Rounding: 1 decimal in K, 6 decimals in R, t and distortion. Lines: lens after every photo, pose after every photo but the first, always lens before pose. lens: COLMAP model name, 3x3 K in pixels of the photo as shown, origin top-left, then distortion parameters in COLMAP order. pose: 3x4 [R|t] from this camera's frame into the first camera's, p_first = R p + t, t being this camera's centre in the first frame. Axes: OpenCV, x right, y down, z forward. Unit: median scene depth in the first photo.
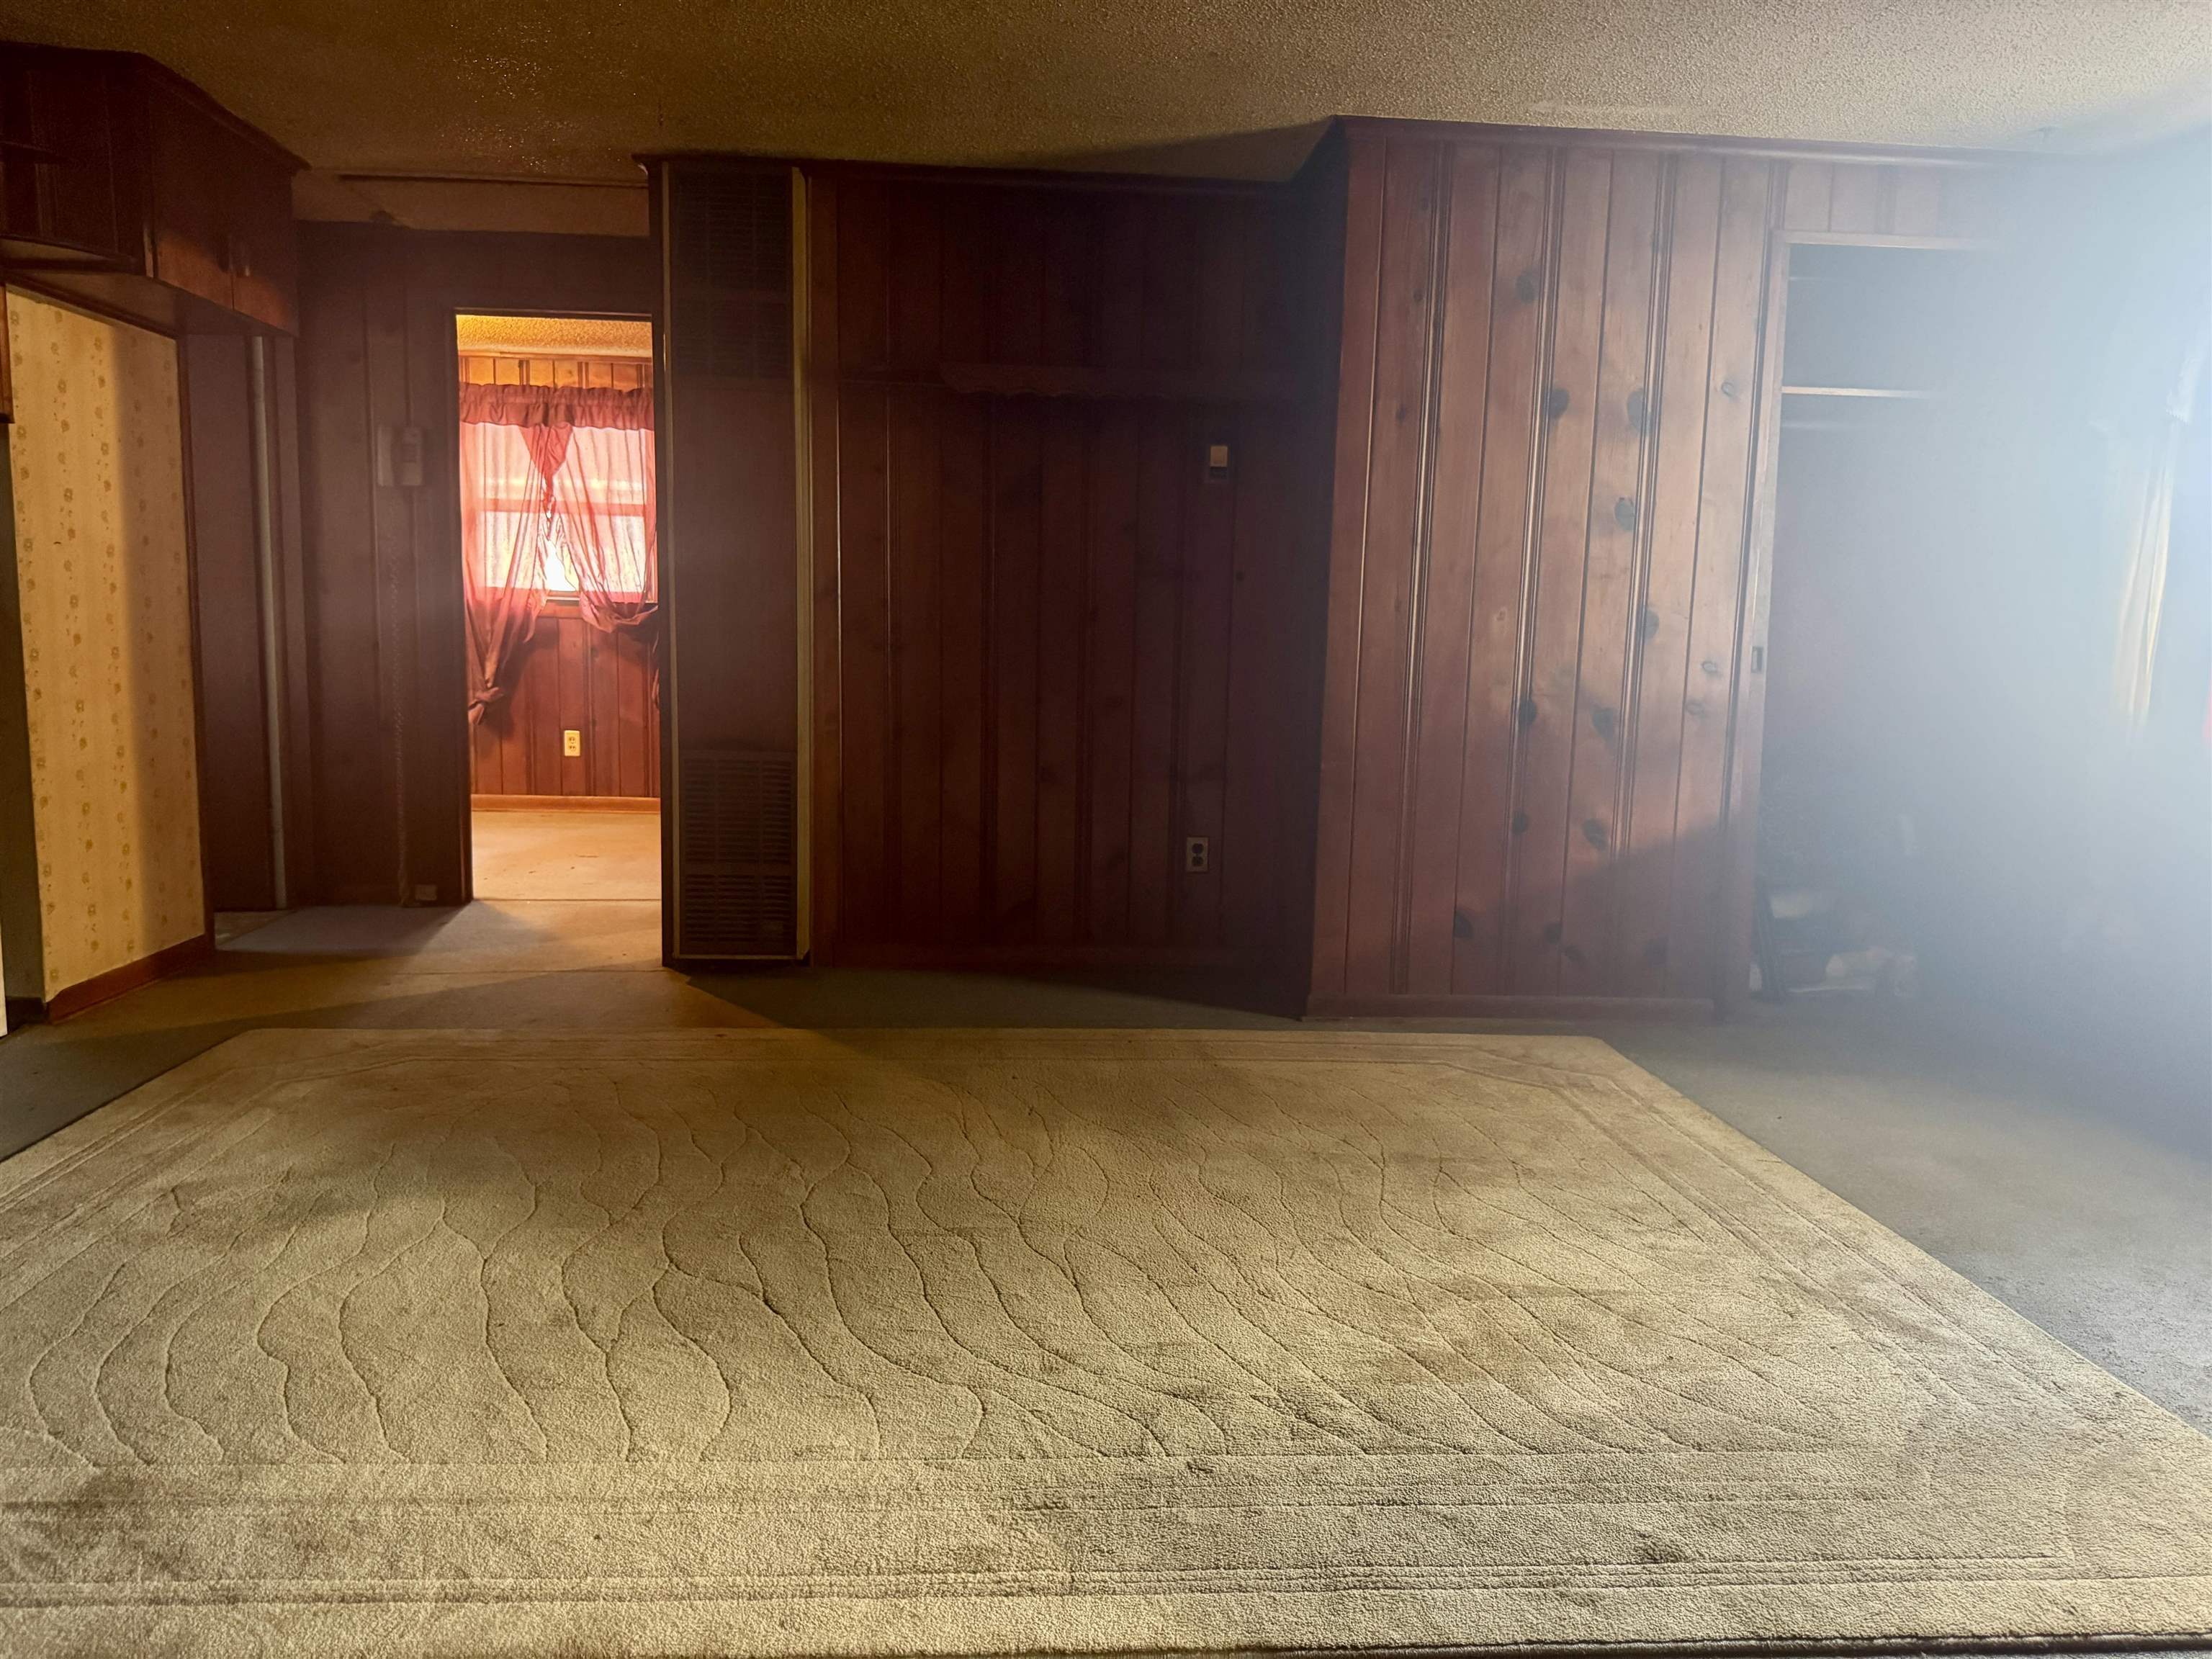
lens RADIAL K [[1574.5, 0, 1129.2], [0, 1574.5, 830.7], [0, 0, 1]] dist [0.052261, -0.053686]
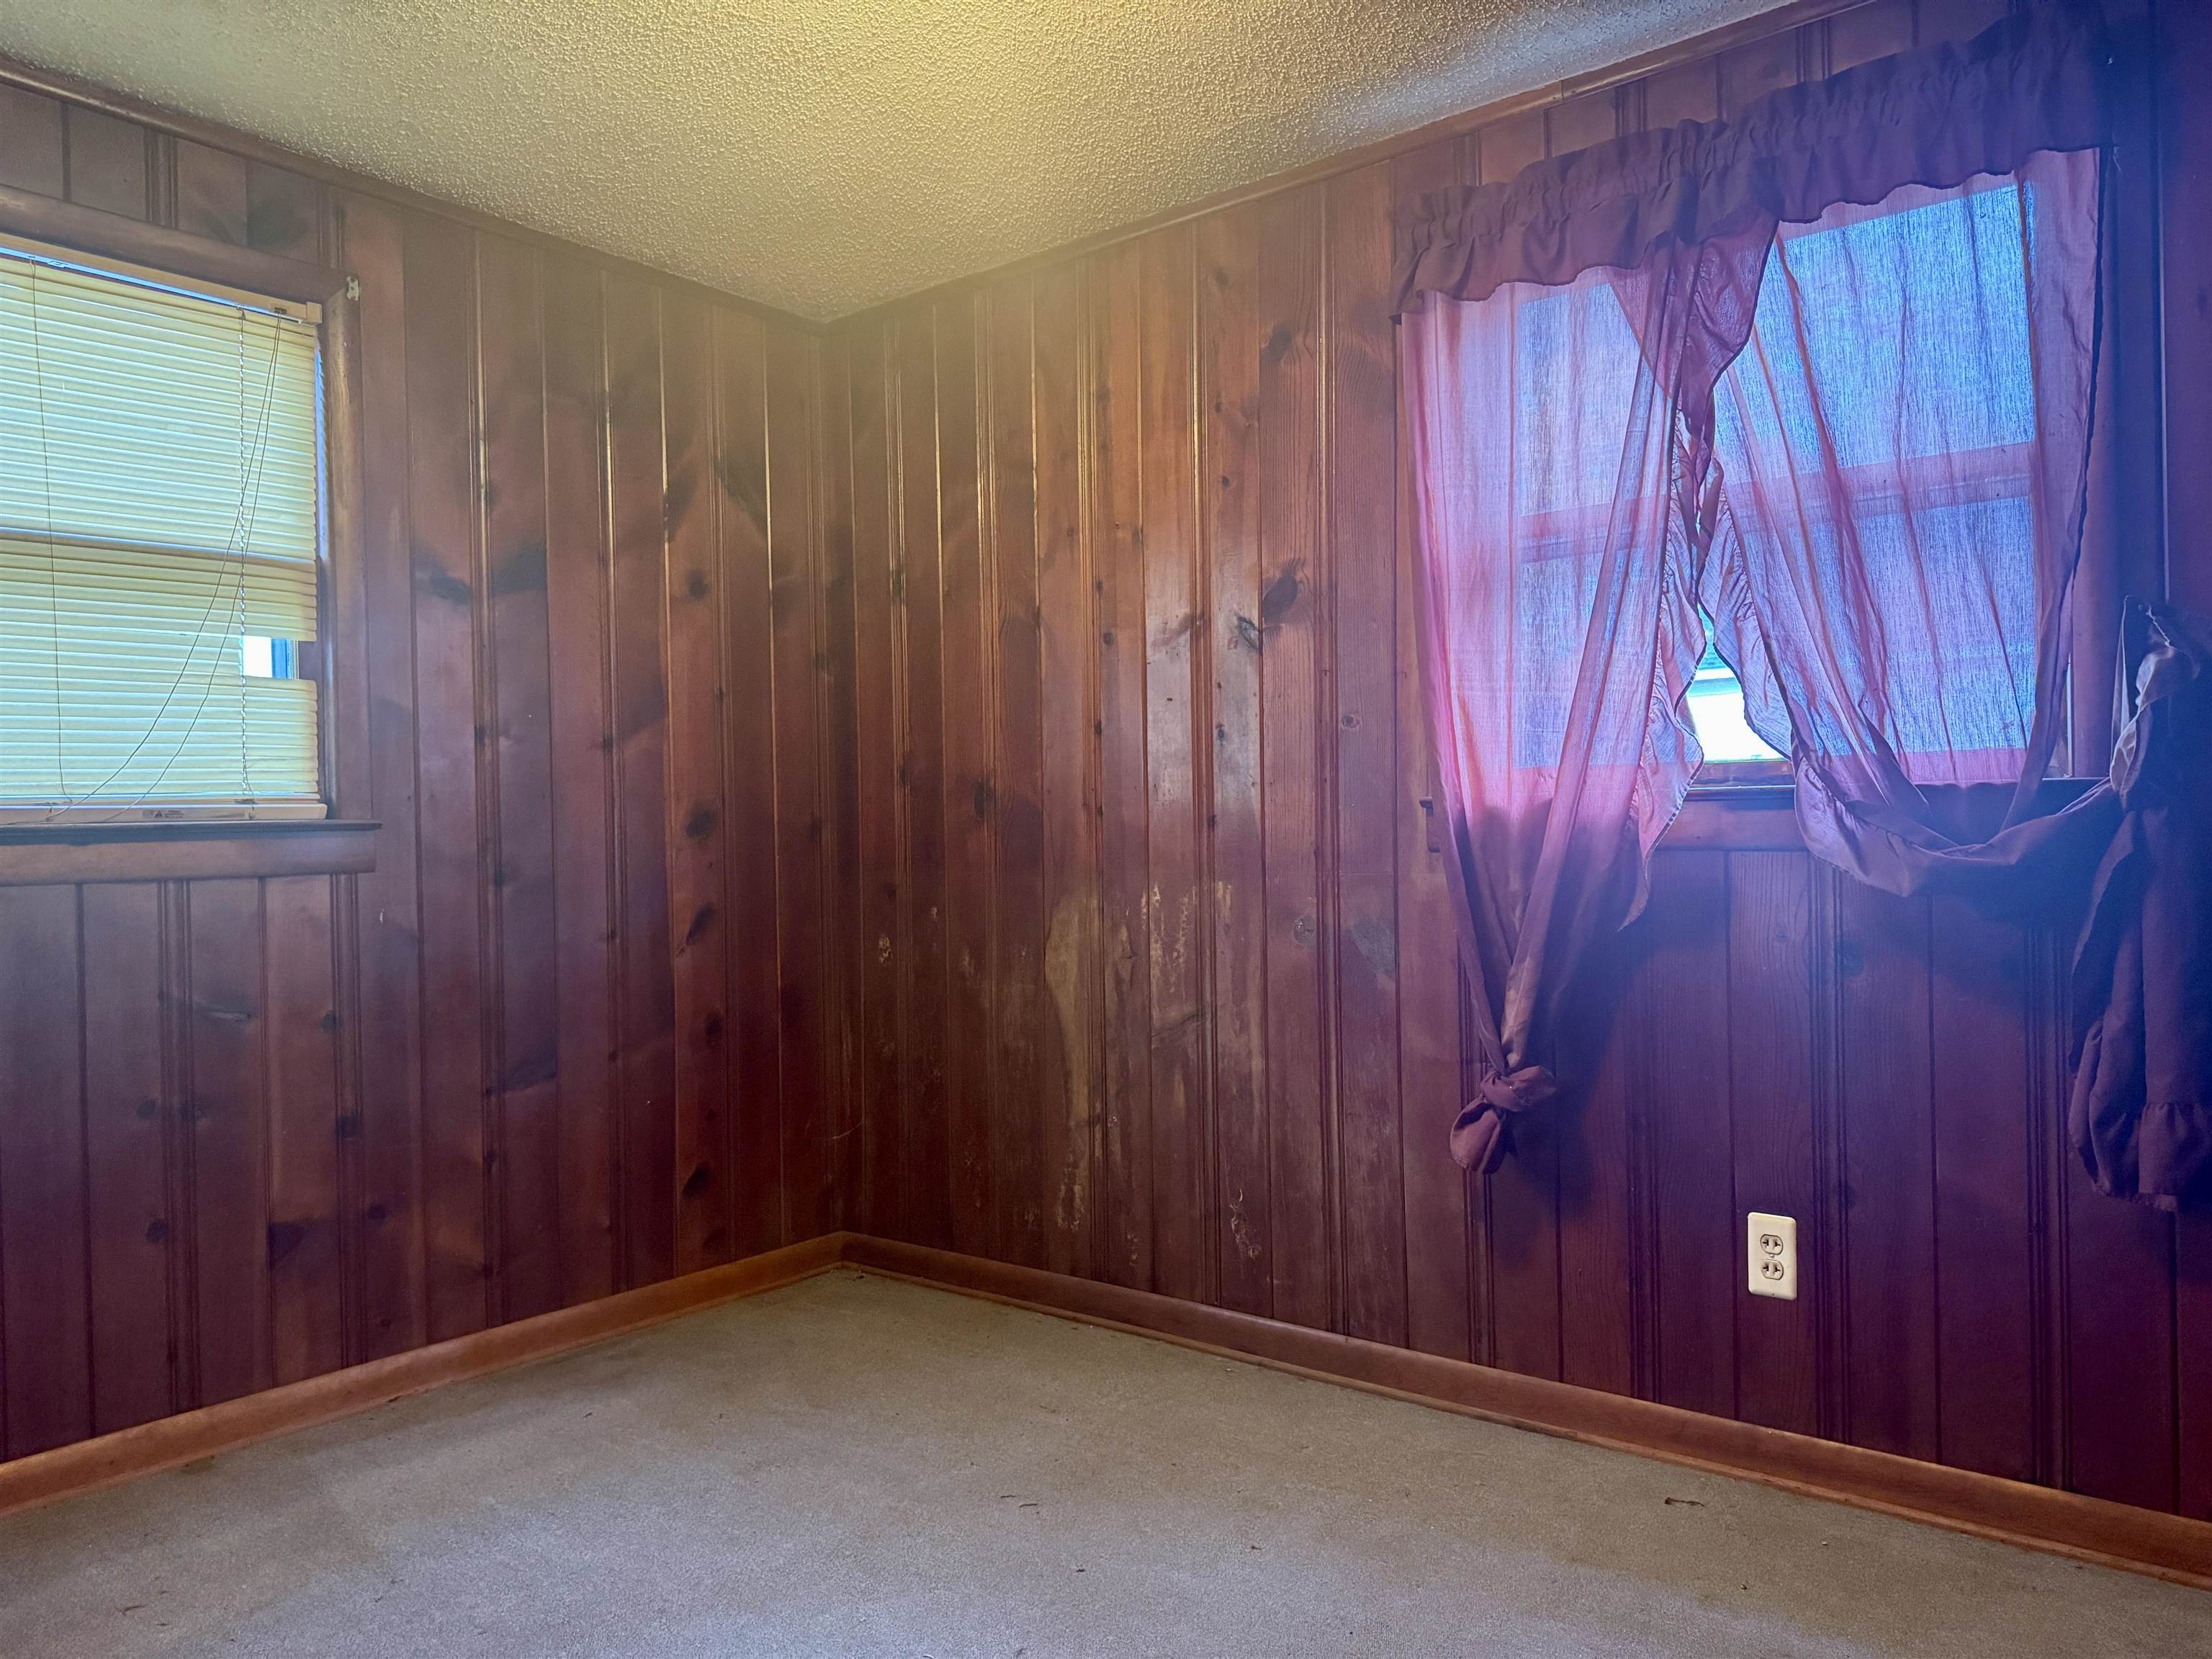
lens RADIAL K [[1555.2, 0, 1106.0], [0, 1555.2, 829.5], [0, 0, 1]] dist [0.100200, -0.173587]
pose [[0.726823, -0.043725, -0.685432, -0.238011], [-0.056529, 0.990777, -0.123147, -0.093948], [0.684495, 0.128252, 0.717648, 0.697994]]
